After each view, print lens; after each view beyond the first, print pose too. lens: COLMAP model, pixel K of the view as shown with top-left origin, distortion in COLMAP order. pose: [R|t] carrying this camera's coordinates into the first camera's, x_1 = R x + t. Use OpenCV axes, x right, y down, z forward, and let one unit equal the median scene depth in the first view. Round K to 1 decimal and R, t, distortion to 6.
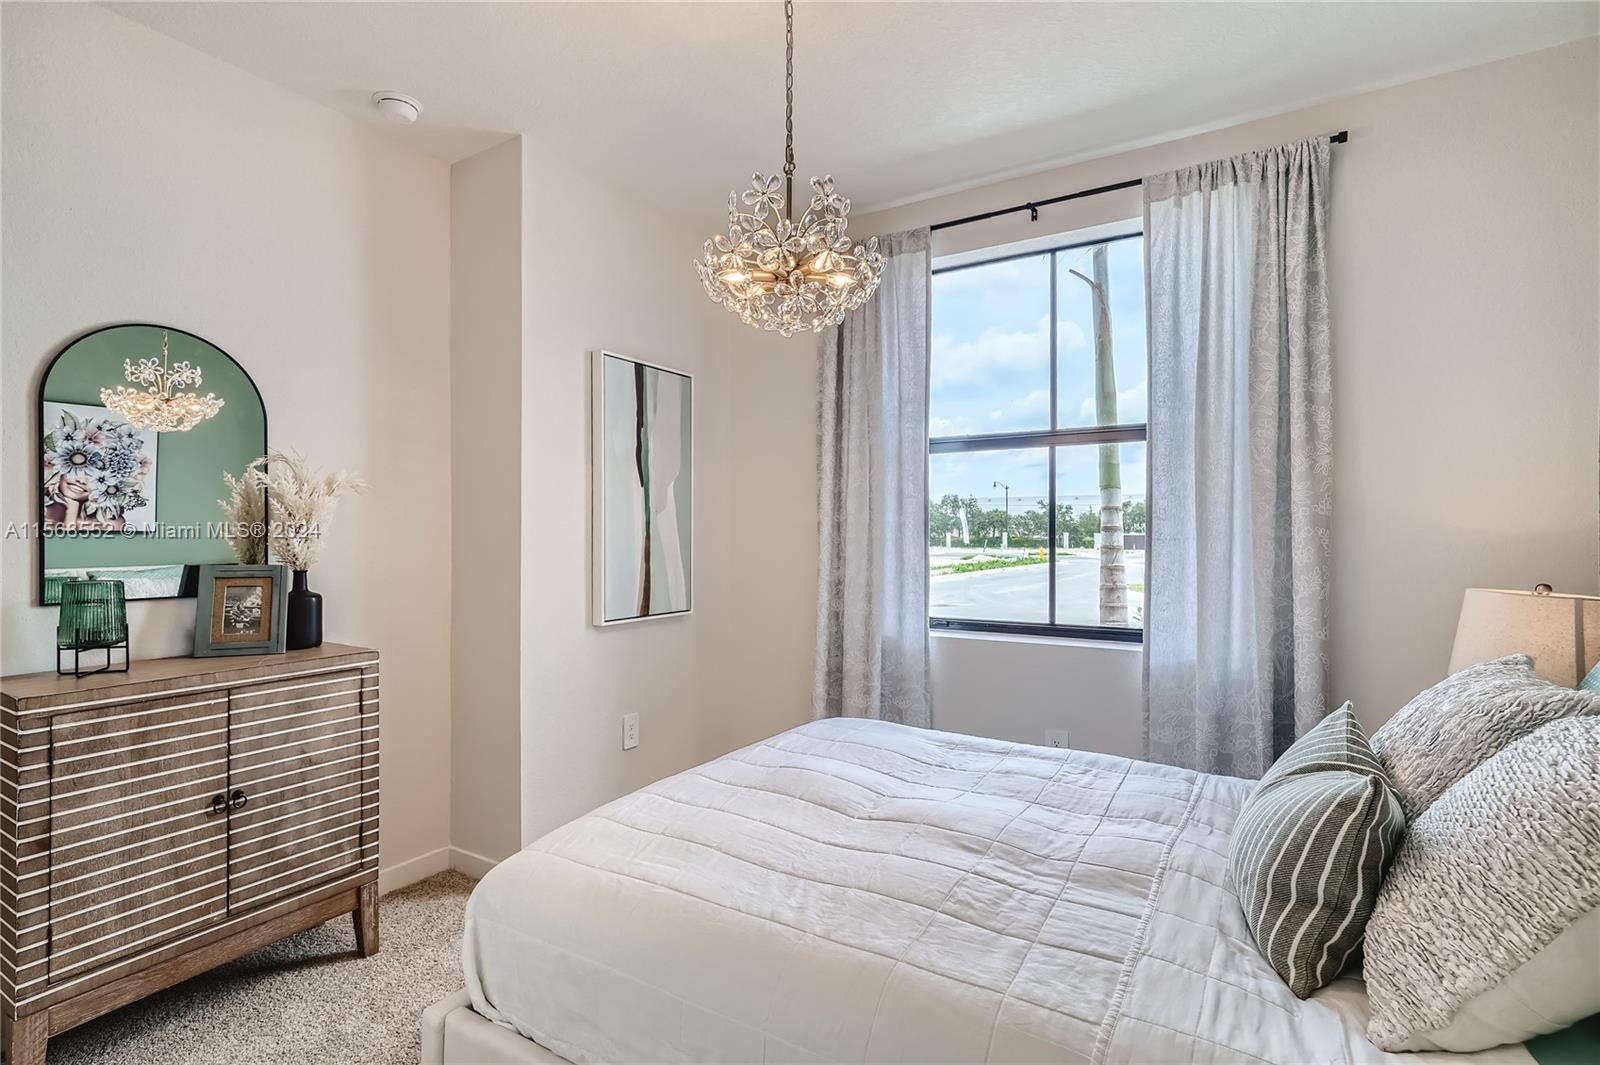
lens RADIAL K [[753.7, 0, 763.5], [0, 753.7, 529.8], [0, 0, 1]] dist [0.004091, 0.000857]
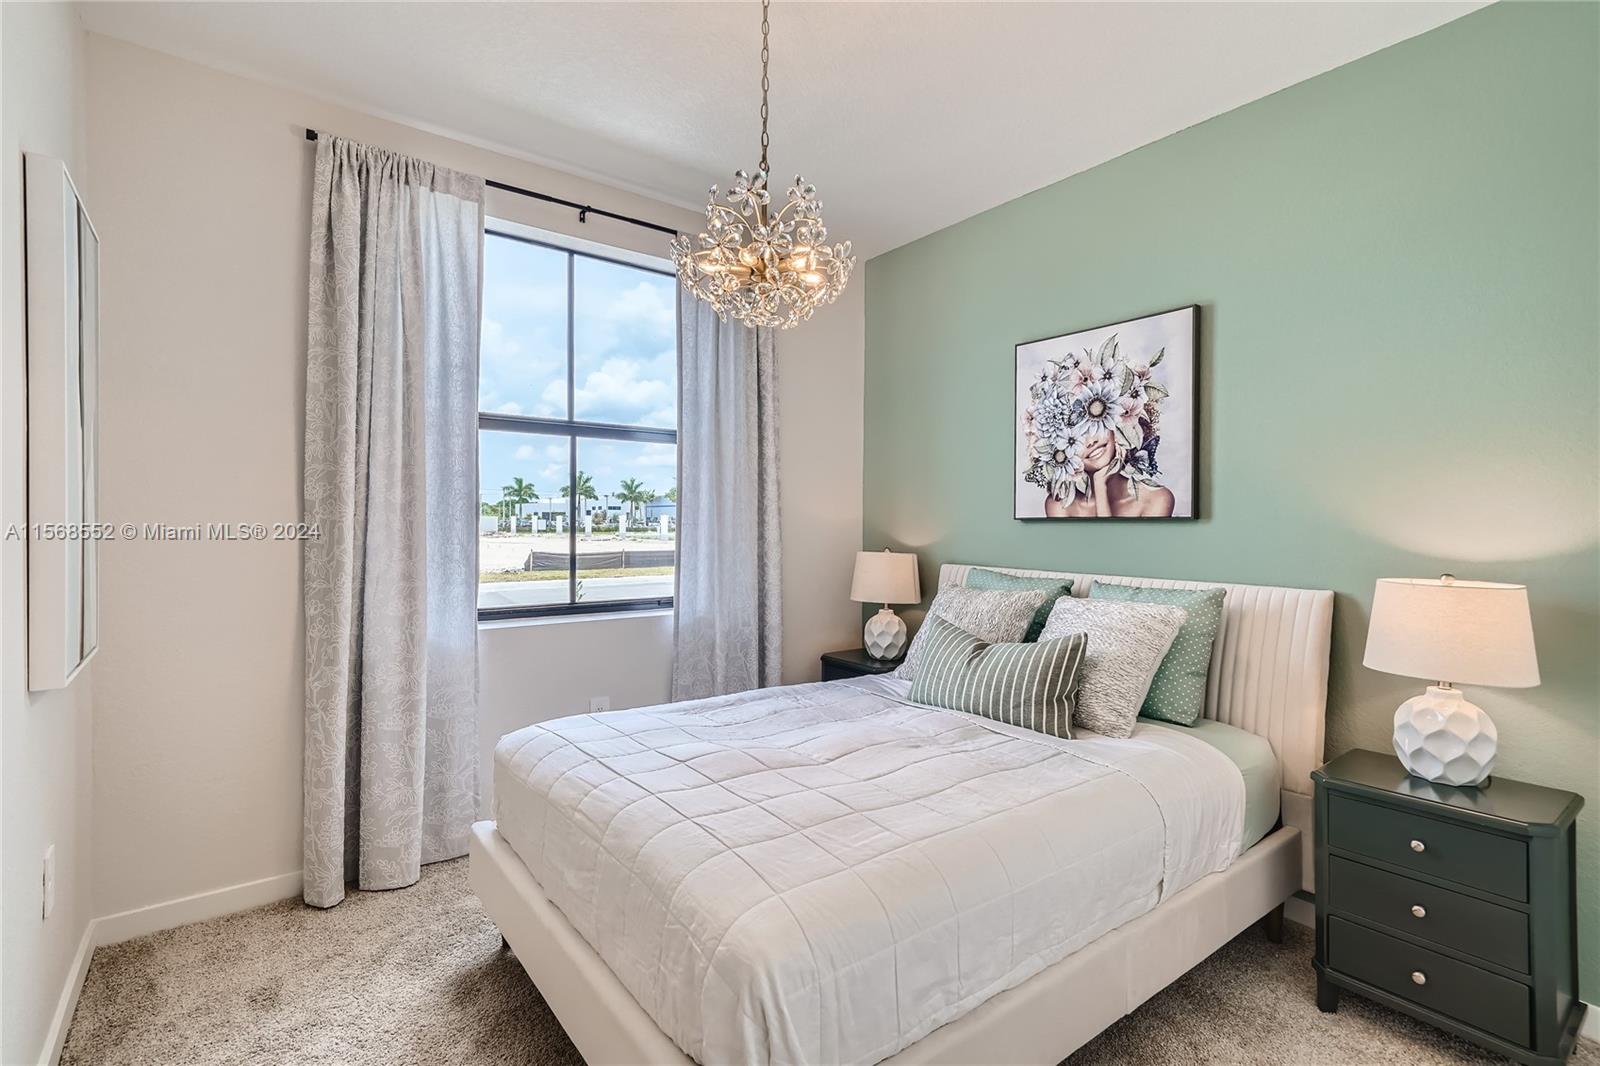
lens RADIAL K [[753.7, 0, 804.1], [0, 753.7, 523.0], [0, 0, 1]] dist [0.004091, 0.000857]
pose [[0.359324, 0.002746, 0.933209, -0.581783], [-0.015803, 0.999870, 0.003142, 0.003702], [-0.933079, -0.015876, 0.359321, 0.365405]]
